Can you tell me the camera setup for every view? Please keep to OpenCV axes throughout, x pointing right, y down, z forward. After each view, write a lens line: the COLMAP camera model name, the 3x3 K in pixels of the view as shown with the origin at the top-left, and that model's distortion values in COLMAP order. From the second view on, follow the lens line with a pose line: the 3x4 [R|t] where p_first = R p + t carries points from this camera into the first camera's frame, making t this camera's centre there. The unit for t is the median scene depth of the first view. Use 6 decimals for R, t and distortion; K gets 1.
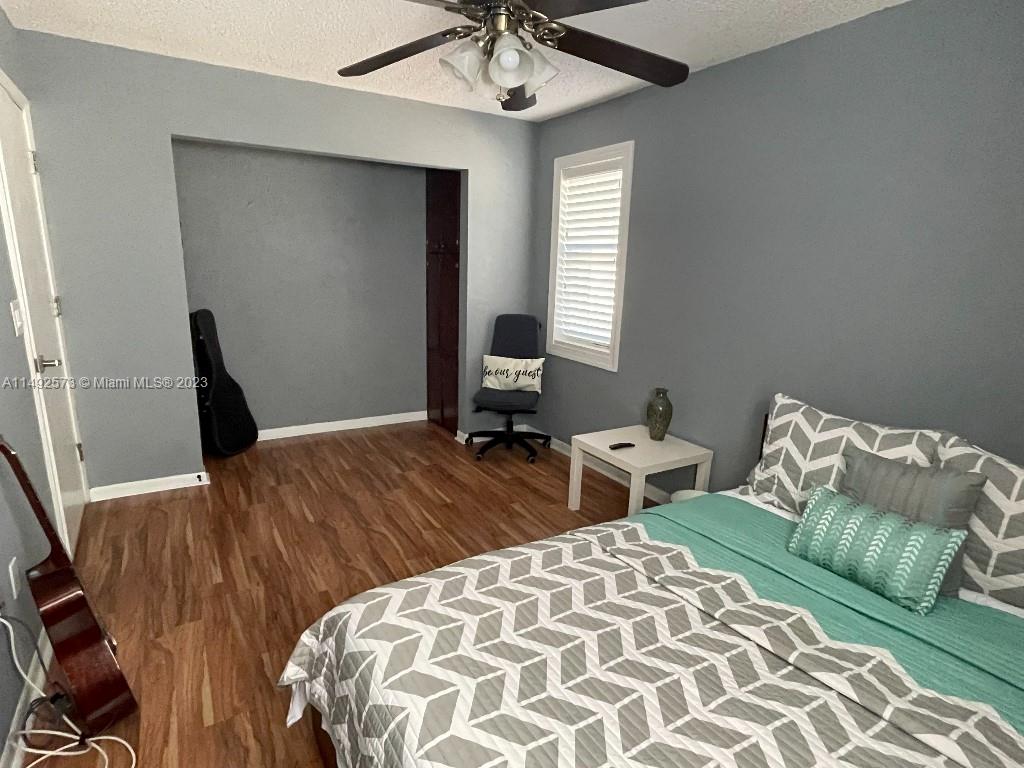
lens RADIAL K [[532.5, 0, 512.0], [0, 532.5, 384.0], [0, 0, 1]] dist [0.001803, 0.000547]
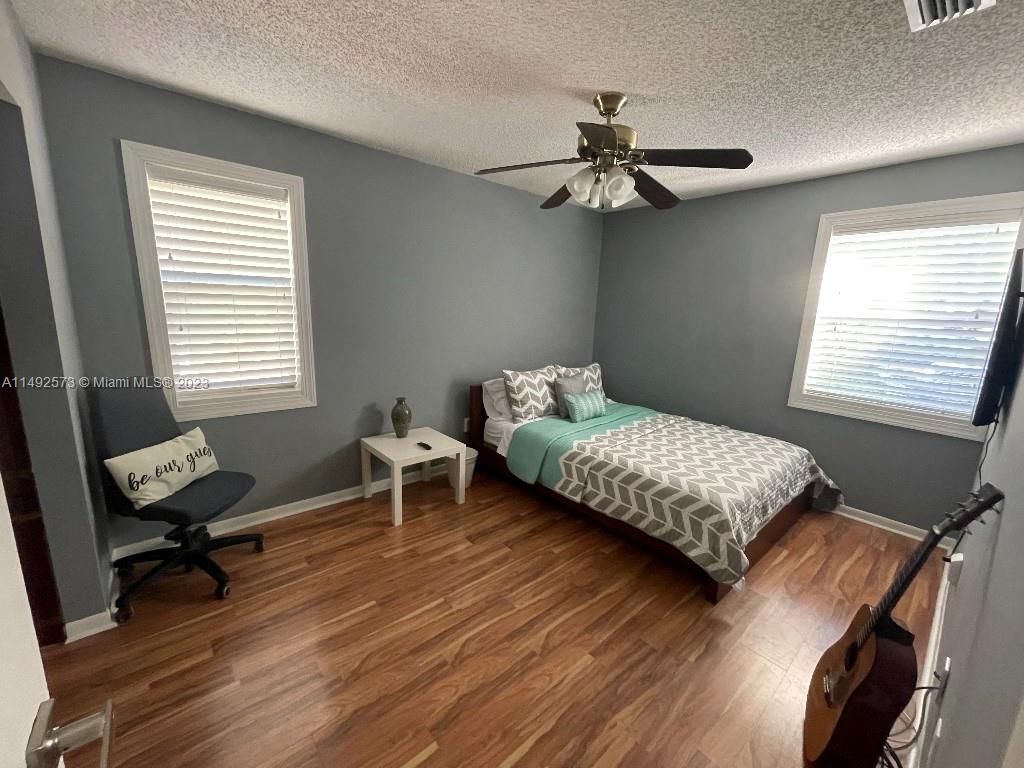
lens RADIAL K [[417.7, 0, 512.0], [0, 417.7, 384.0], [0, 0, 1]] dist [-0.001749, -0.000232]
pose [[-0.146592, -0.243778, 0.958688, -0.708667], [0.173081, 0.947886, 0.267497, -0.243236], [-0.973937, 0.205144, -0.096759, 0.812991]]
